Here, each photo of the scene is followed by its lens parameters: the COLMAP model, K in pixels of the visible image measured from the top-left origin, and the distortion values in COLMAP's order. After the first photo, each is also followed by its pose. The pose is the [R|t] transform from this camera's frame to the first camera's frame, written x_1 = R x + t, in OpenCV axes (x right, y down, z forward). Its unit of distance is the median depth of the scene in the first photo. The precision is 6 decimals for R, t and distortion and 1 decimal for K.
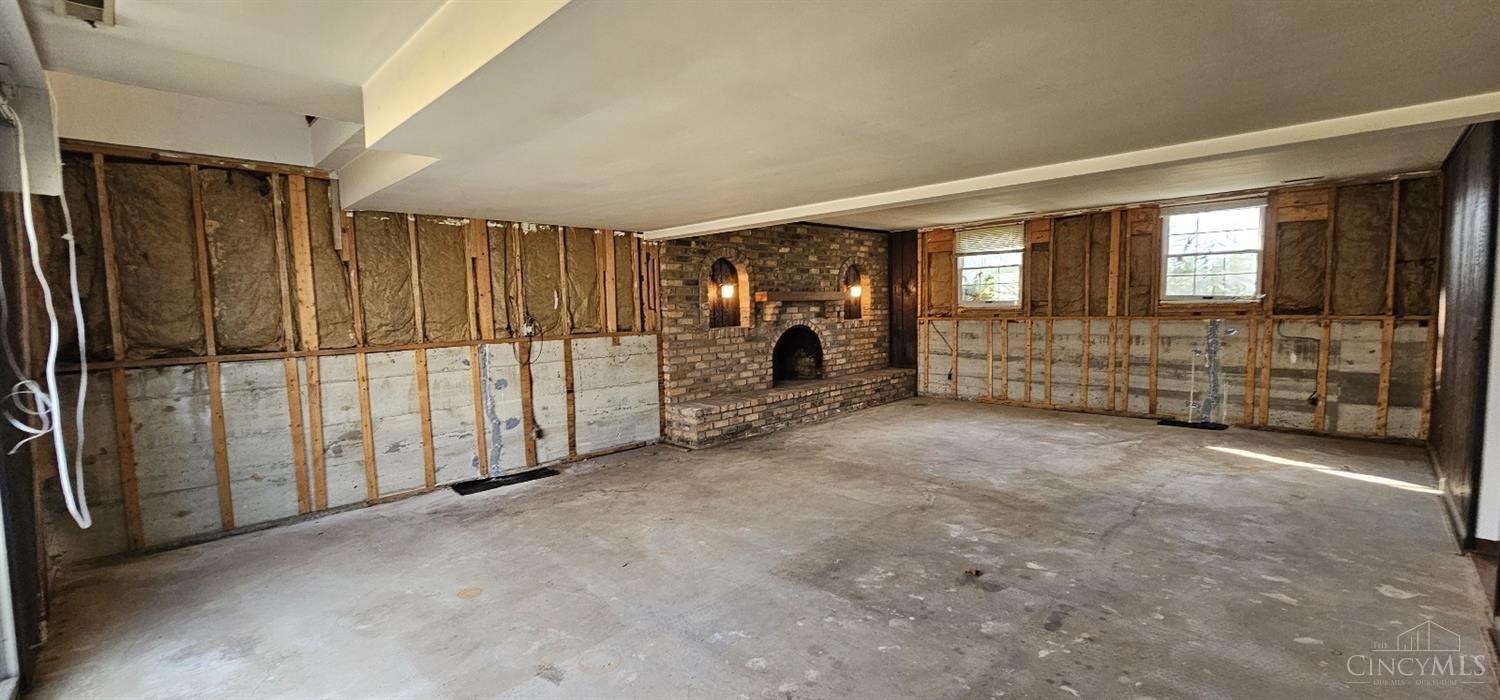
lens RADIAL K [[610.7, 0, 737.2], [0, 610.7, 350.1], [0, 0, 1]] dist [-0.001806, -0.000042]
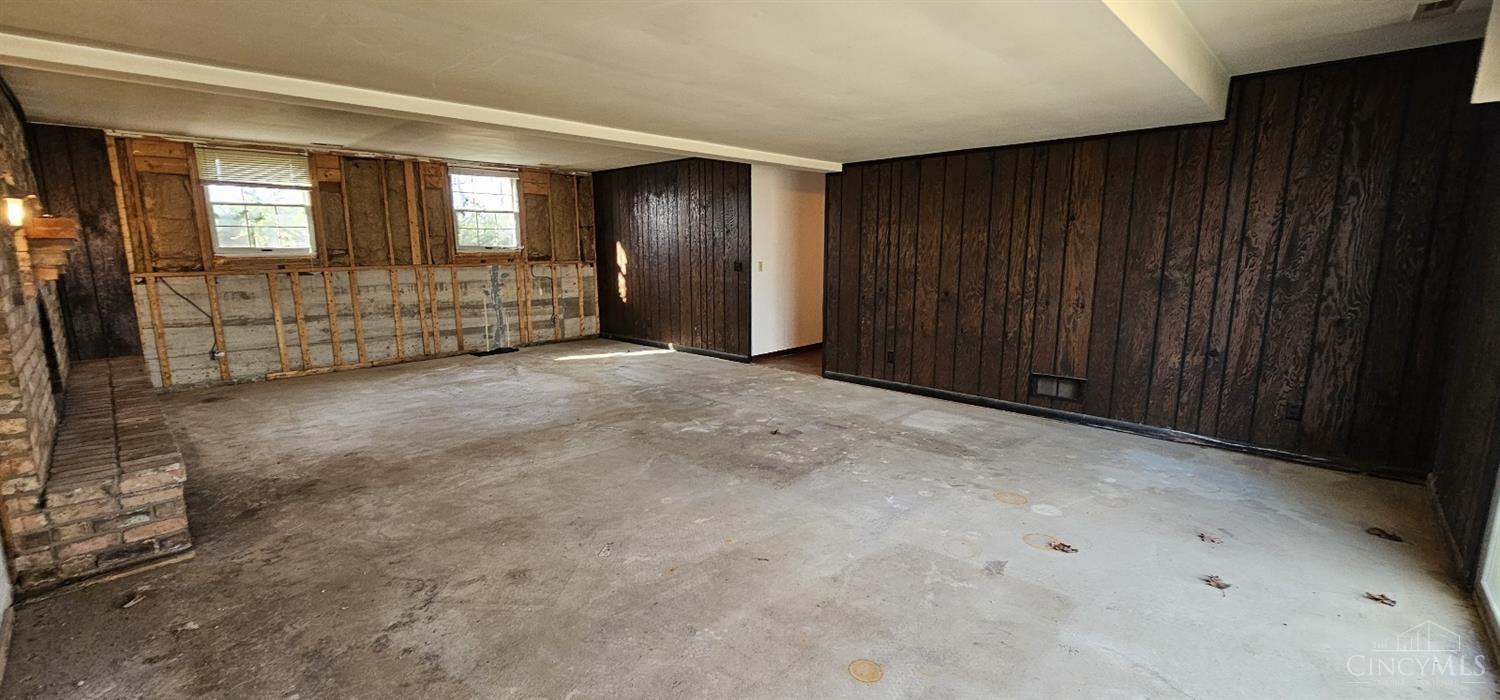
lens RADIAL K [[610.7, 0, 737.2], [0, 610.7, 350.1], [0, 0, 1]] dist [-0.001806, -0.000042]
pose [[-0.020797, -0.145527, 0.989136, -0.520364], [0.082426, 0.985732, 0.146759, -0.023660], [-0.996380, 0.084583, -0.008505, 0.562300]]
